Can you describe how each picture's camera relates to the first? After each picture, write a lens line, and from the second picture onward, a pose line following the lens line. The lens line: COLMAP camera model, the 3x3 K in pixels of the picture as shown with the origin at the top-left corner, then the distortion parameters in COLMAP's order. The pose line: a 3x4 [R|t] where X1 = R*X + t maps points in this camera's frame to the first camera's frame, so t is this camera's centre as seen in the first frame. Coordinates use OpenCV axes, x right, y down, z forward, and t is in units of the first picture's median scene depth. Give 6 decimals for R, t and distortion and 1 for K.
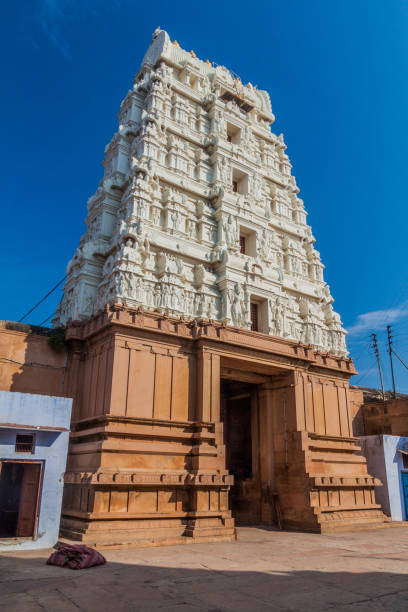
lens RADIAL K [[471.7, 0, 205.5], [0, 471.7, 297.6], [0, 0, 1]] dist [-0.009727, -0.004155]
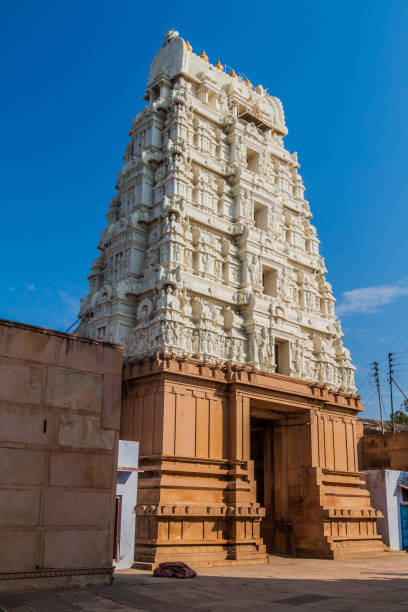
lens RADIAL K [[624.4, 0, 204.0], [0, 624.4, 306.0], [0, 0, 1]] dist [0.002315, 0.003495]
pose [[0.993349, 0.038459, 0.108528, -0.210982], [-0.044180, 0.997731, 0.050808, -0.138417], [-0.106328, -0.055264, 0.992794, -0.351077]]
